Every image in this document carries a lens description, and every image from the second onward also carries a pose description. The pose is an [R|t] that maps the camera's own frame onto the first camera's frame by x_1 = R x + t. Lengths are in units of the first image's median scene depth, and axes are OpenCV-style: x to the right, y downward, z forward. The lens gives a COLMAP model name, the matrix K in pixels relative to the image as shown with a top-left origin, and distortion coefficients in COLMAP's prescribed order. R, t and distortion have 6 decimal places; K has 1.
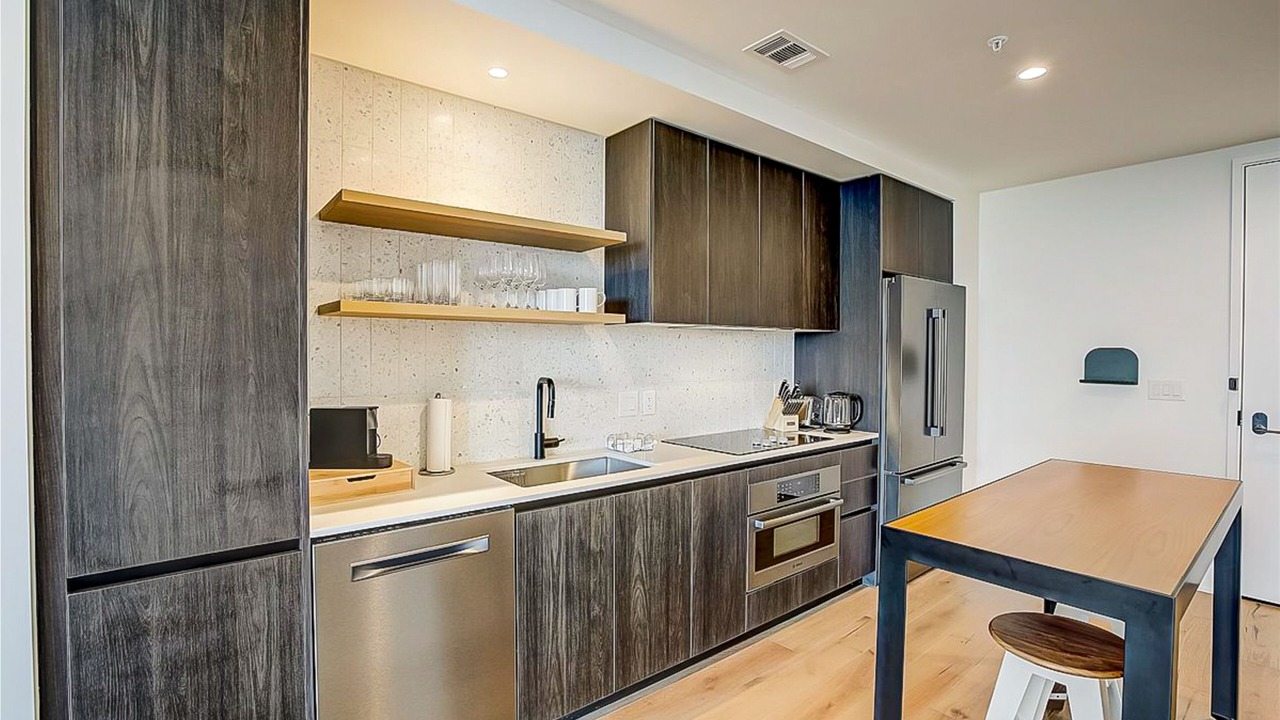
lens RADIAL K [[581.3, 0, 637.0], [0, 581.3, 360.2], [0, 0, 1]] dist [-0.060264, 0.023465]
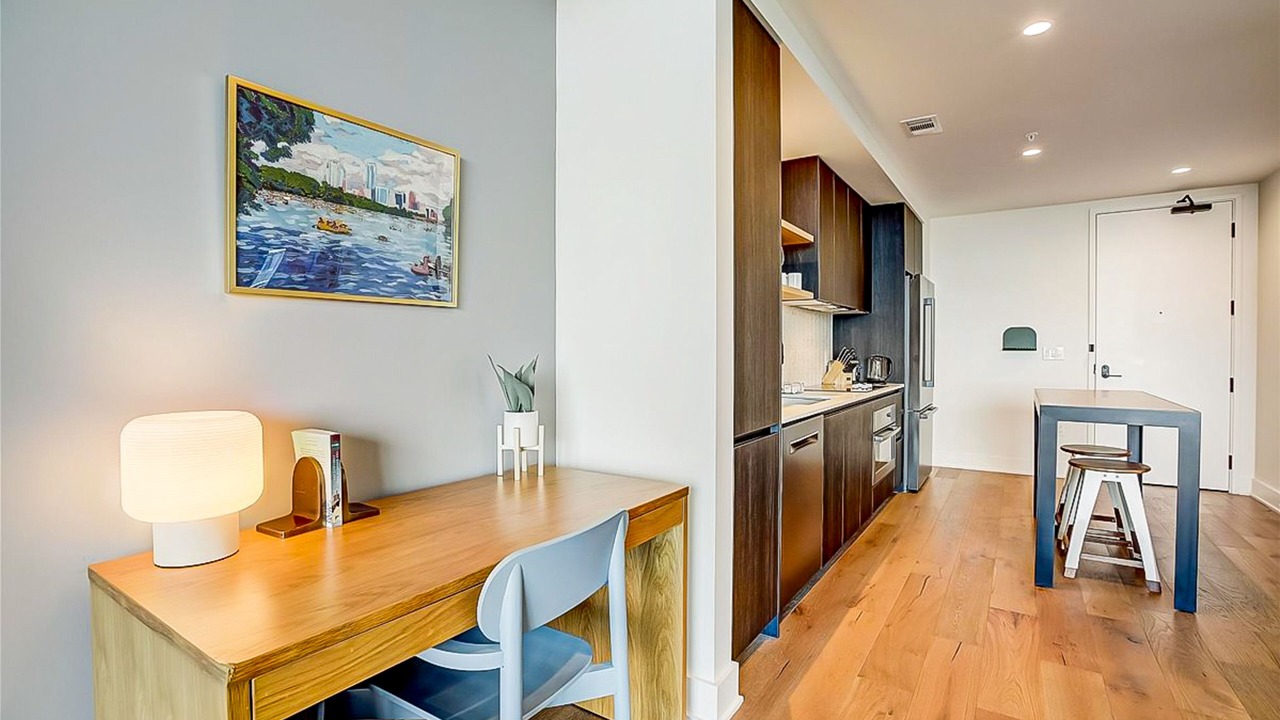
lens RADIAL K [[581.3, 0, 637.0], [0, 581.3, 360.2], [0, 0, 1]] dist [-0.060264, 0.023465]
pose [[0.958309, -0.009858, 0.285563, -0.682249], [0.009843, 0.999950, 0.001488, 0.064797], [-0.285564, 0.001384, 0.958359, -0.195479]]
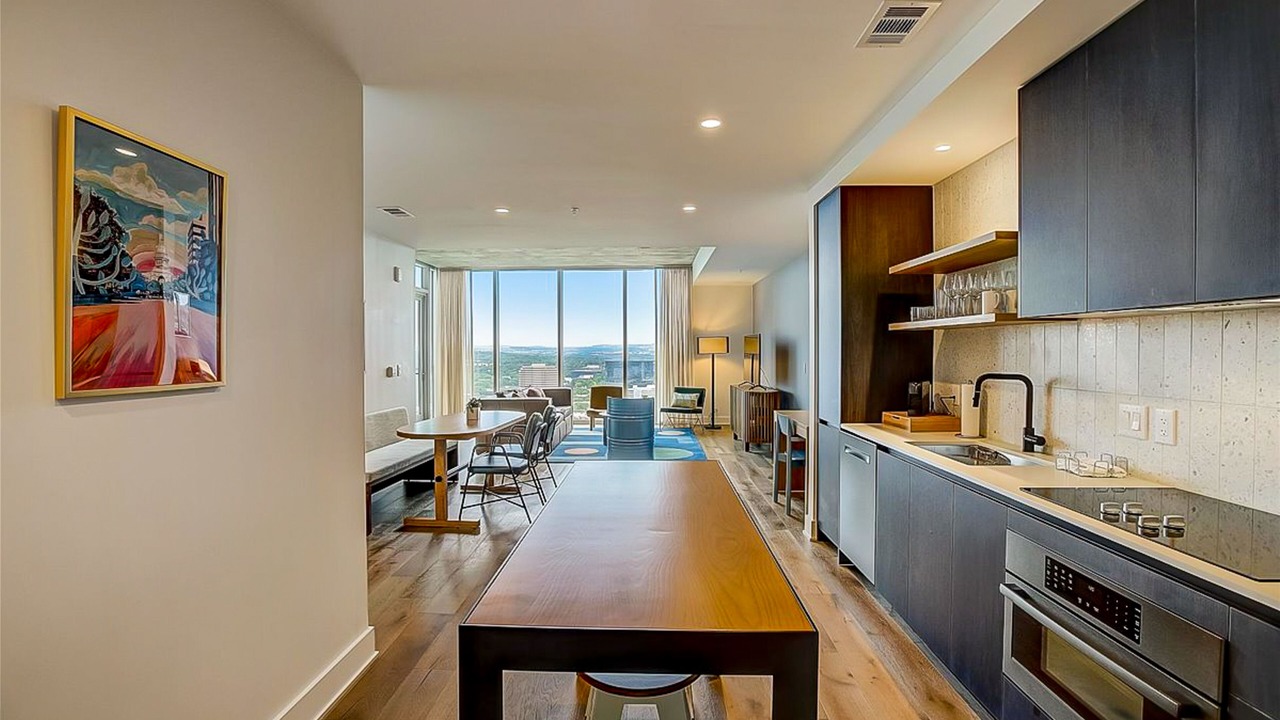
lens RADIAL K [[581.3, 0, 637.0], [0, 581.3, 360.2], [0, 0, 1]] dist [-0.060264, 0.023465]
pose [[-0.653710, 0.011070, -0.756664, 0.903491], [-0.011192, 0.999642, 0.024294, -0.012896], [0.756662, 0.024350, -0.653353, 0.947316]]
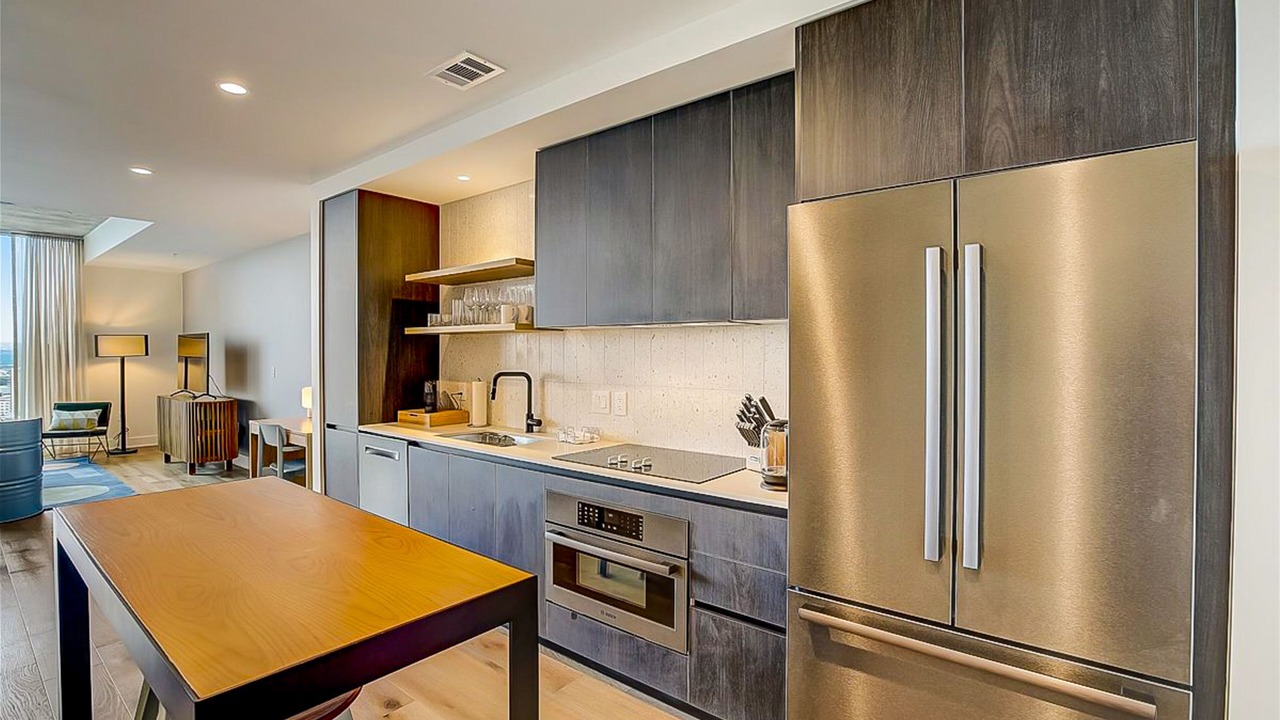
lens RADIAL K [[581.3, 0, 637.0], [0, 581.3, 360.2], [0, 0, 1]] dist [-0.060264, 0.023465]
pose [[0.205305, 0.010862, -0.978638, 1.008002], [-0.014999, 0.999856, 0.007951, -0.011611], [0.978583, 0.013046, 0.205438, 0.807757]]
